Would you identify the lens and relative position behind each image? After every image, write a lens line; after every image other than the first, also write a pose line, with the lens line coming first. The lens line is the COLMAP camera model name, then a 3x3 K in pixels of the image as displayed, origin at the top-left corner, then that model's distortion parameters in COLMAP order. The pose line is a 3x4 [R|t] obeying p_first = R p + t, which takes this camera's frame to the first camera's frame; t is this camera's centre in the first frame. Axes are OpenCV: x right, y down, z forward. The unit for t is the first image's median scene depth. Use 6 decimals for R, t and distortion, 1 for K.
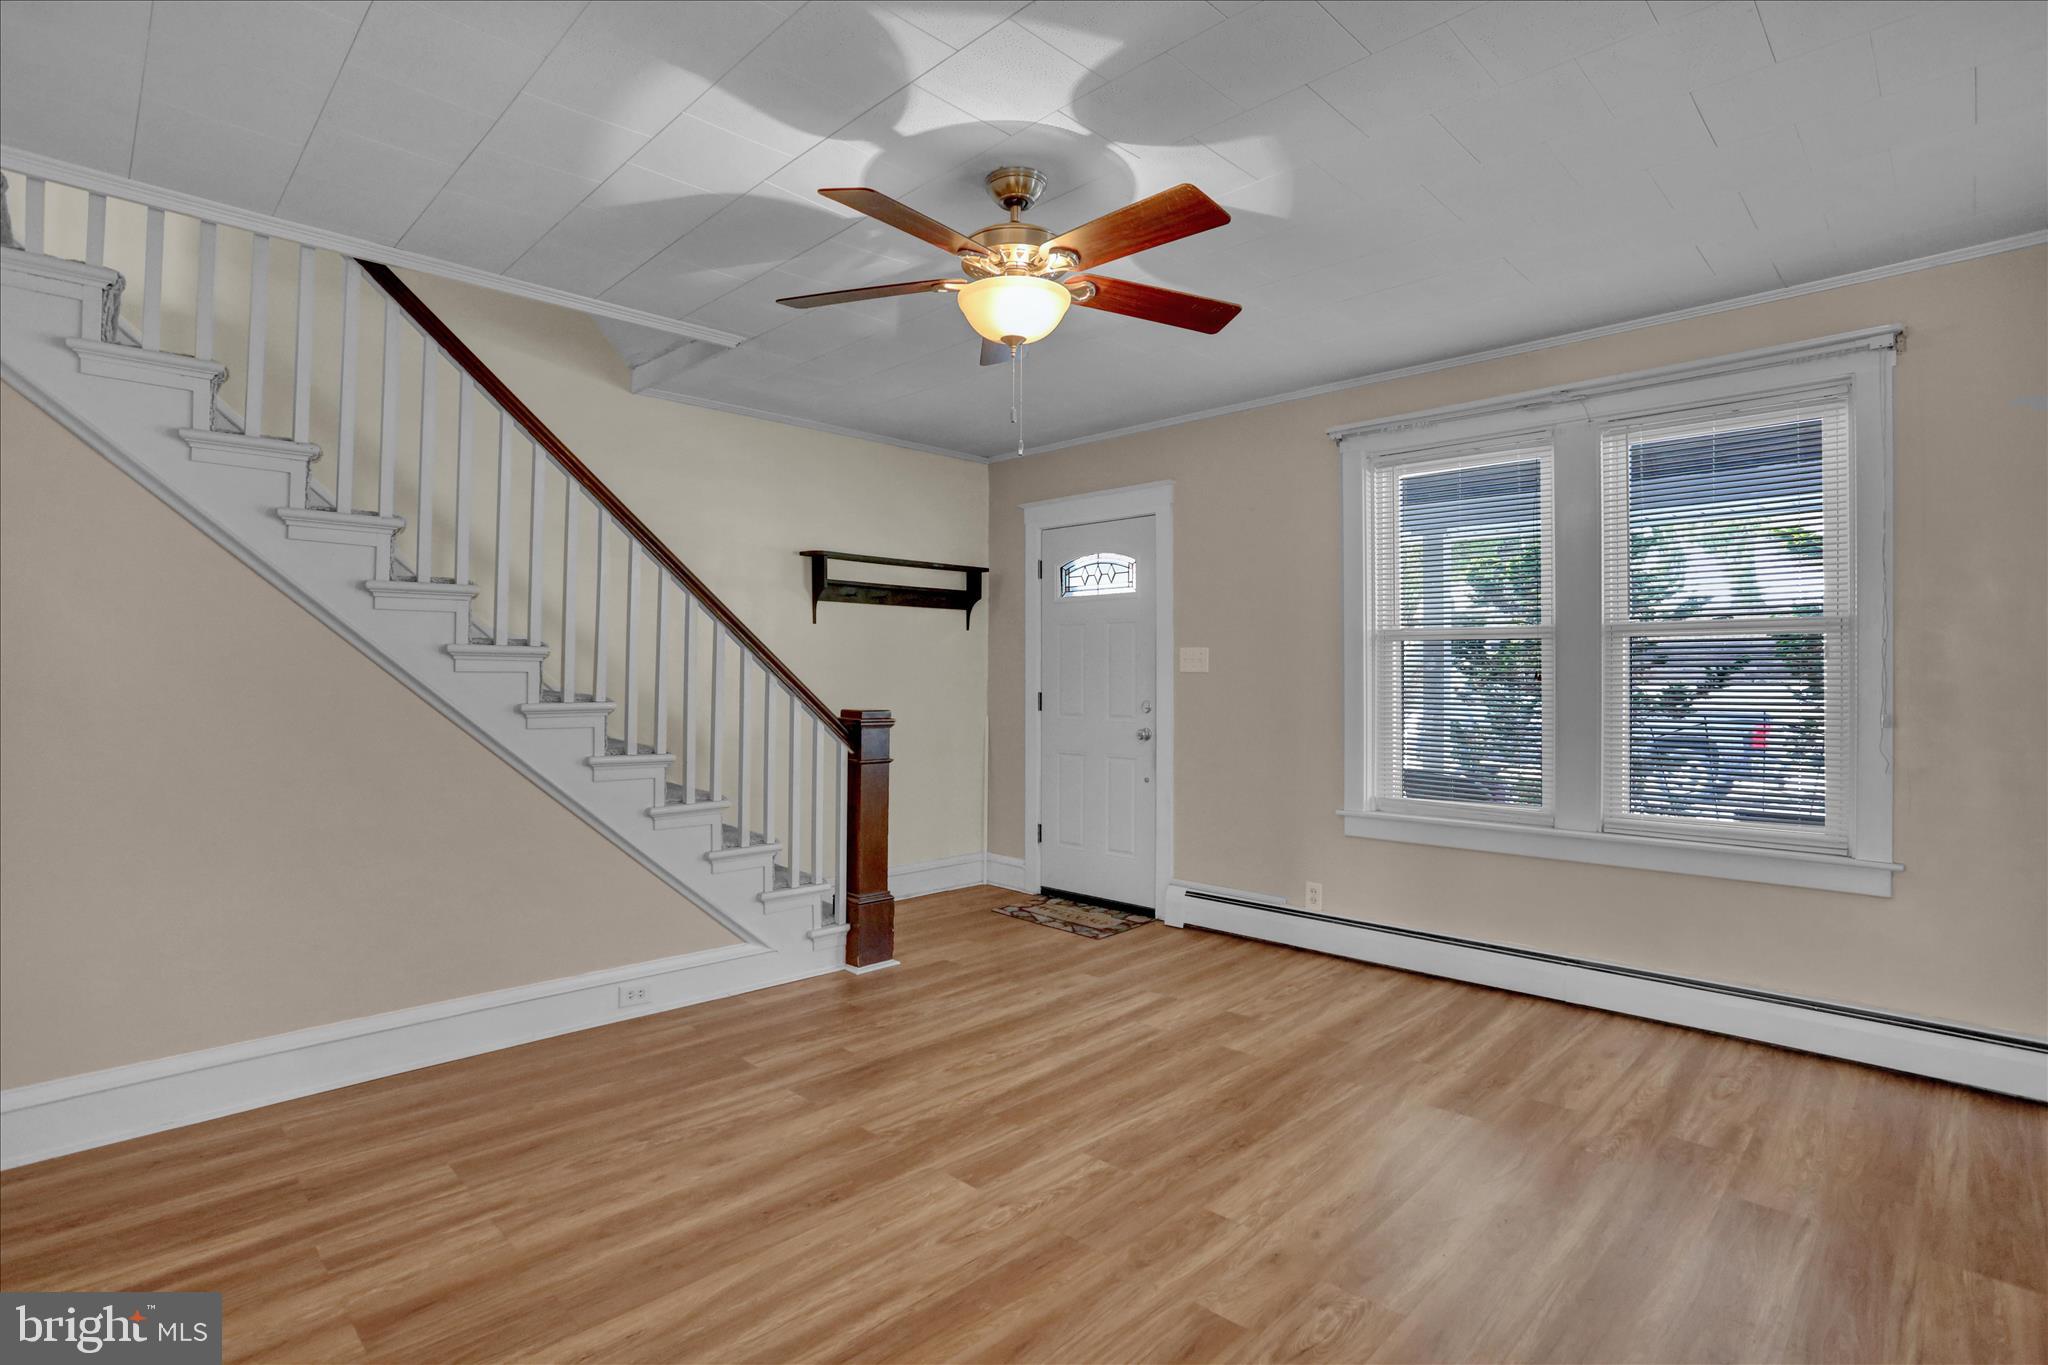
lens RADIAL K [[1022.7, 0, 1033.8], [0, 1022.7, 701.3], [0, 0, 1]] dist [-0.069810, 0.024622]
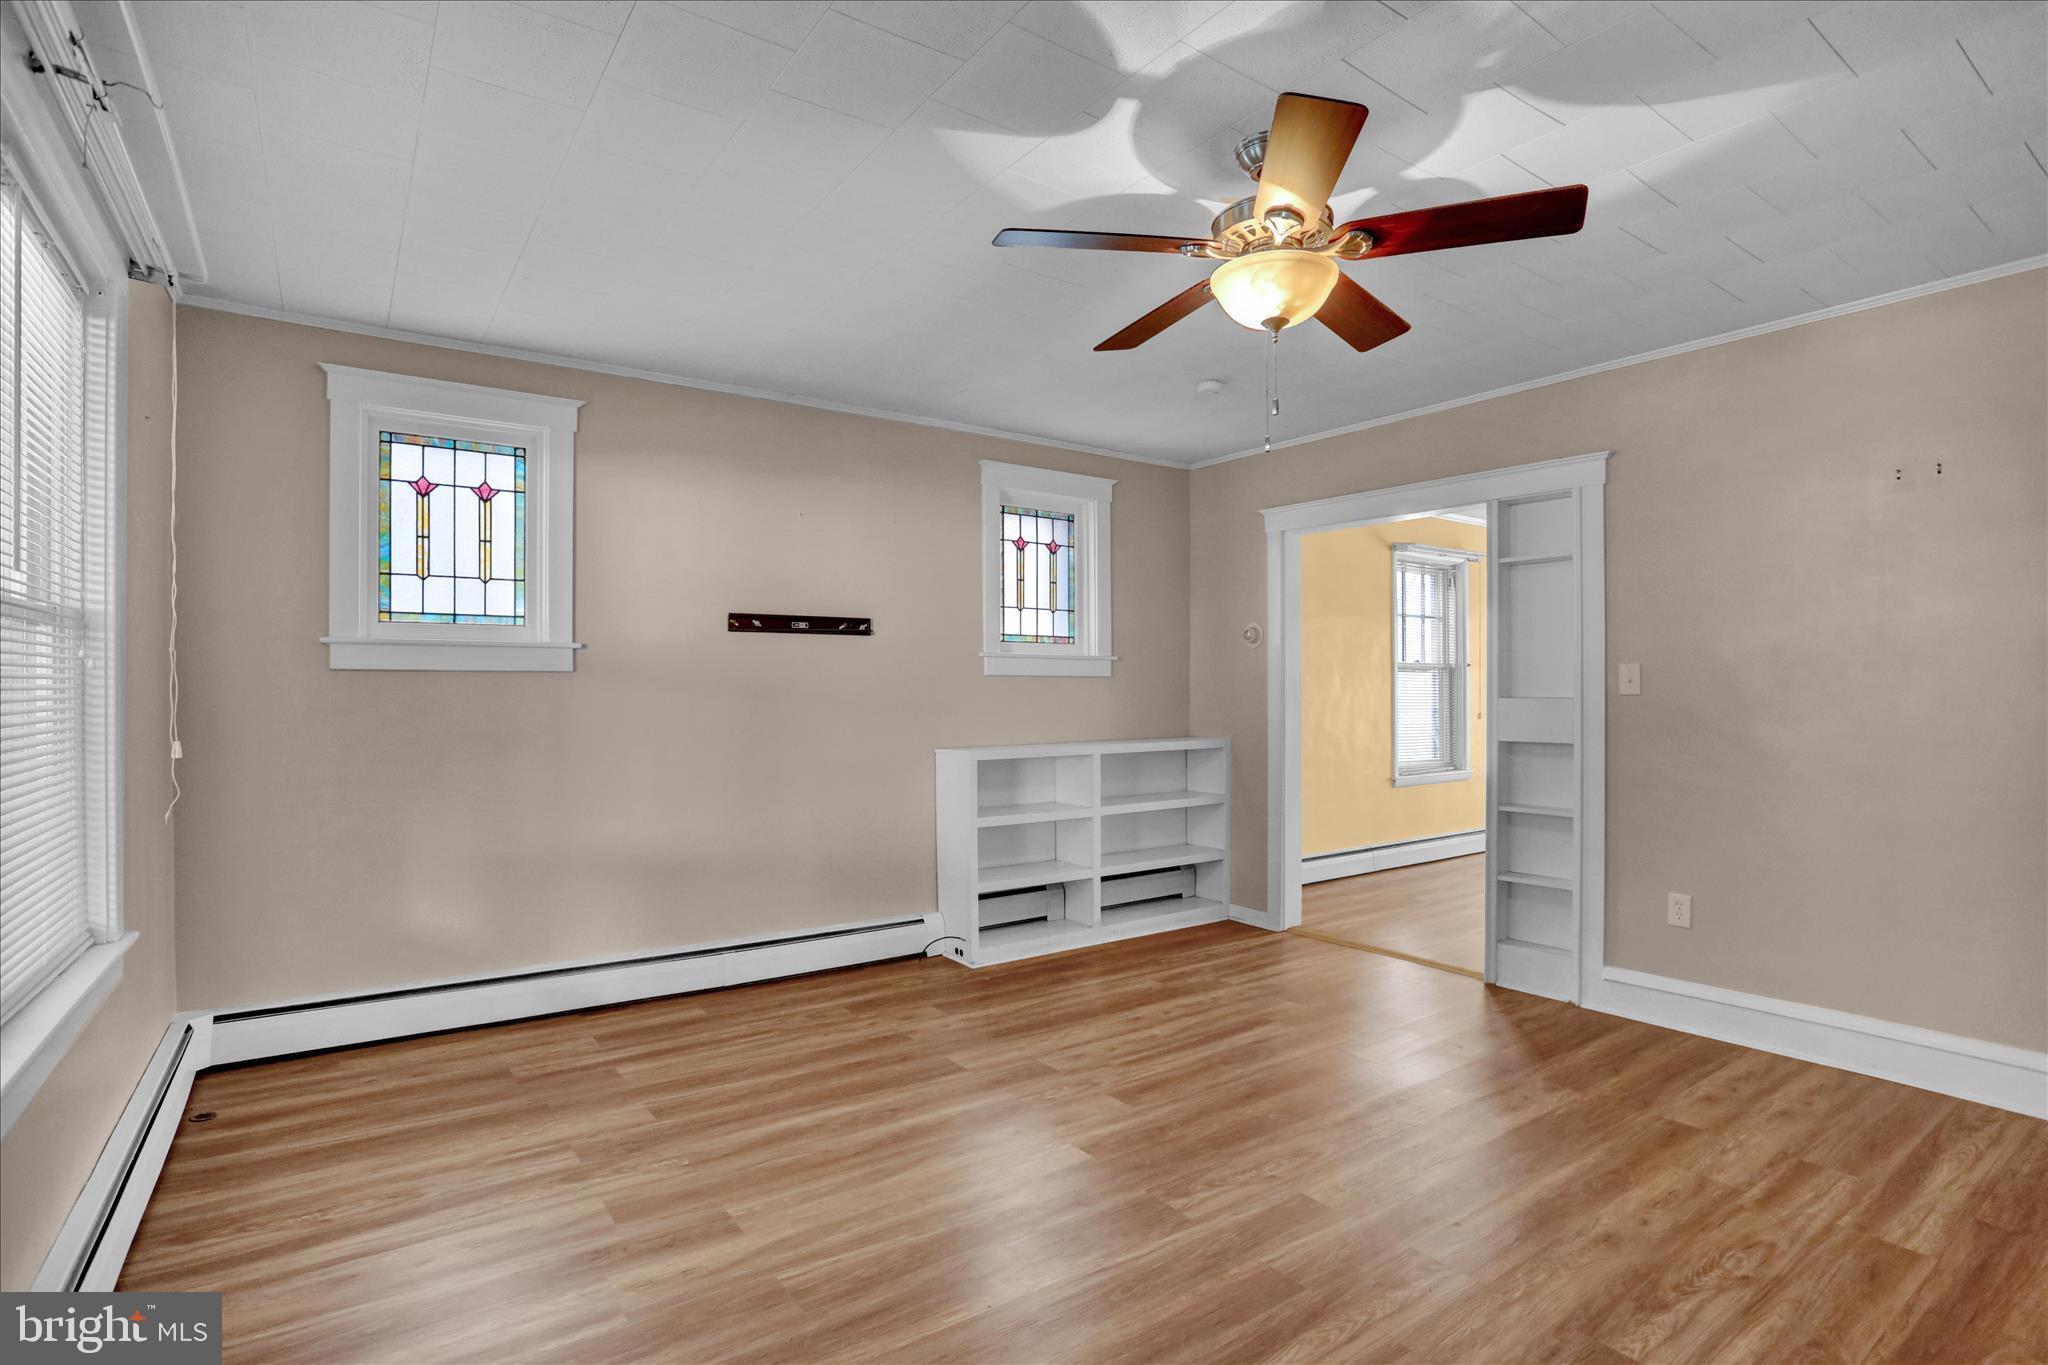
lens RADIAL K [[1022.7, 0, 1033.8], [0, 1022.7, 701.3], [0, 0, 1]] dist [-0.069810, 0.024622]
pose [[-0.985564, -0.001495, 0.169297, 0.038832], [0.004032, 0.999470, 0.032298, -0.049136], [-0.169256, 0.032514, -0.985036, 1.975786]]
